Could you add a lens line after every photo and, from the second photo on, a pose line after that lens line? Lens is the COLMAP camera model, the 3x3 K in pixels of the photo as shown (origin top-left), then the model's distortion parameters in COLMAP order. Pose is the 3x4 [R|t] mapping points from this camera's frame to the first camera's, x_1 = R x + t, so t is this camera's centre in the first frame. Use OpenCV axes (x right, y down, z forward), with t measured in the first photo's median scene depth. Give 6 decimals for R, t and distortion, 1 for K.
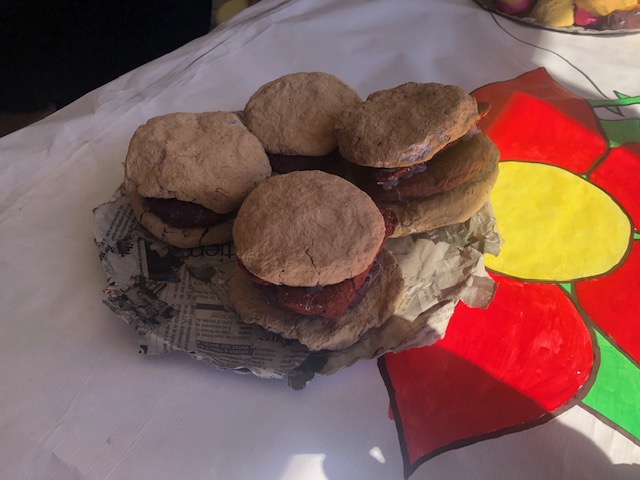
lens RADIAL K [[528.5, 0, 316.0], [0, 528.5, 237.2], [0, 0, 1]] dist [0.030676, -0.033835]
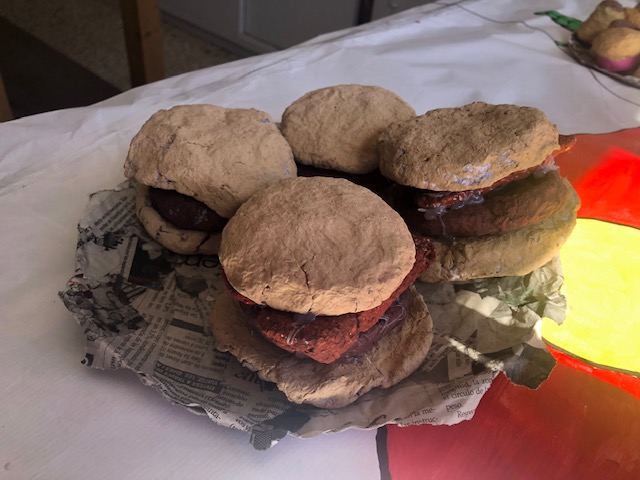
lens RADIAL K [[528.5, 0, 322.3], [0, 528.5, 242.5], [0, 0, 1]] dist [0.030676, -0.033835]
pose [[0.980791, 0.157820, -0.114642, 0.074451], [-0.169048, 0.980935, -0.095863, 0.049368], [0.097327, 0.113401, 0.988771, 0.199623]]
